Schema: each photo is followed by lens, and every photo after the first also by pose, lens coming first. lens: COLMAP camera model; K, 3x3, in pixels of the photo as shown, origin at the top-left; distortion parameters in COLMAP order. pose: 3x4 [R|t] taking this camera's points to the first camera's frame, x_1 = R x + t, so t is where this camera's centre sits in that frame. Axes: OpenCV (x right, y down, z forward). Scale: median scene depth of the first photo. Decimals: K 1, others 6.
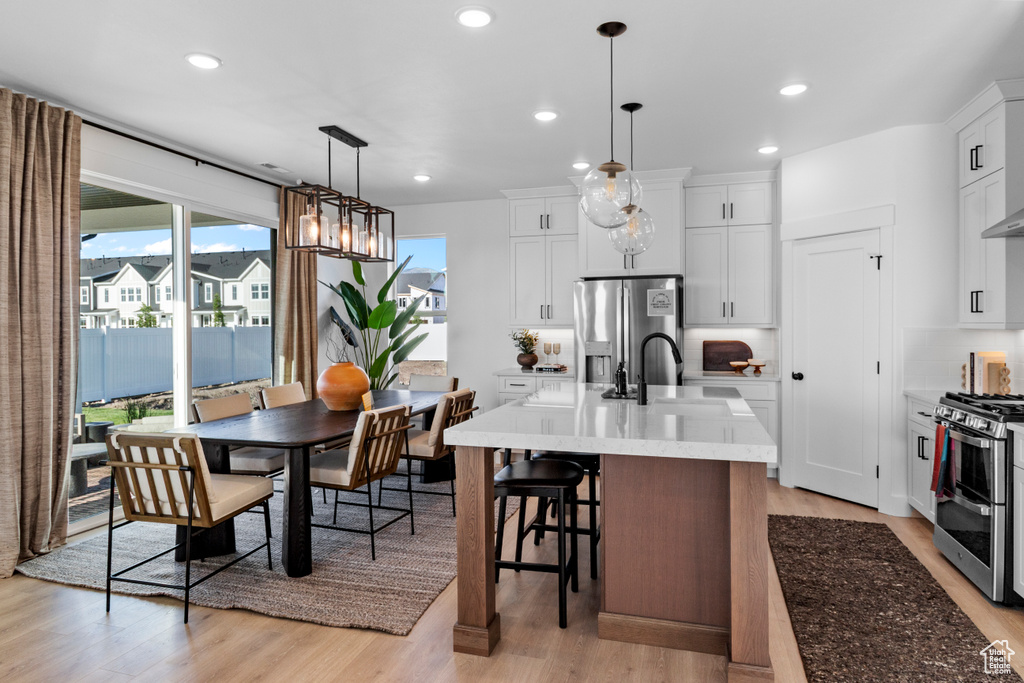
lens RADIAL K [[599.9, 0, 508.1], [0, 599.9, 334.6], [0, 0, 1]] dist [-0.004263, -0.001095]
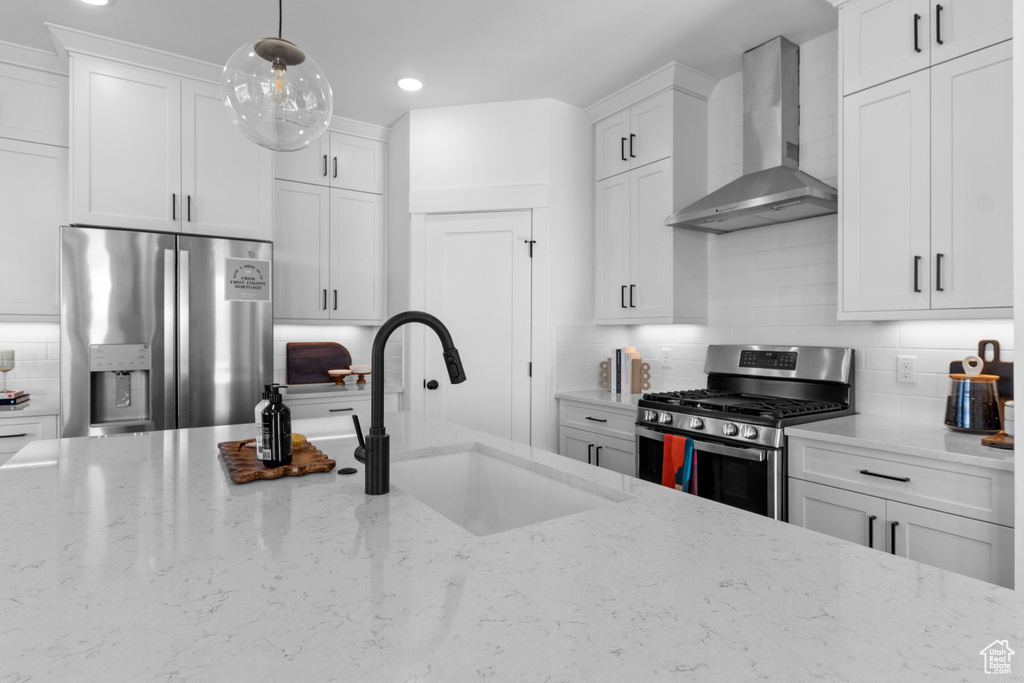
lens RADIAL K [[526.3, 0, 506.5], [0, 526.3, 332.5], [0, 0, 1]] dist [-0.005329, -0.000303]
pose [[0.631036, 0.007389, 0.775718, 0.003061], [0.007652, 0.999847, -0.015749, 0.014267], [-0.775716, 0.015874, 0.630883, 0.575925]]
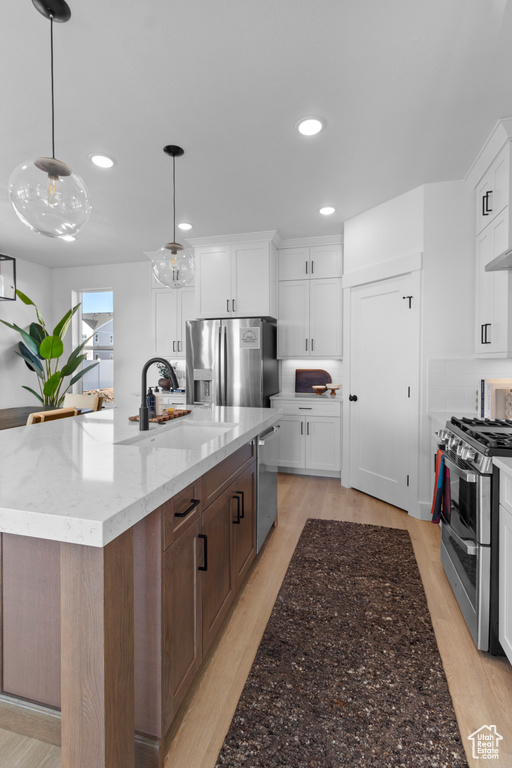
lens RADIAL K [[361.2, 0, 255.9], [0, 361.2, 368.7], [0, 0, 1]] dist [0.002370, 0.000606]
pose [[0.999658, 0.006472, 0.025329, 0.317490], [-0.006576, 0.999970, 0.004040, 0.009073], [-0.025302, -0.004205, 0.999671, 0.316958]]
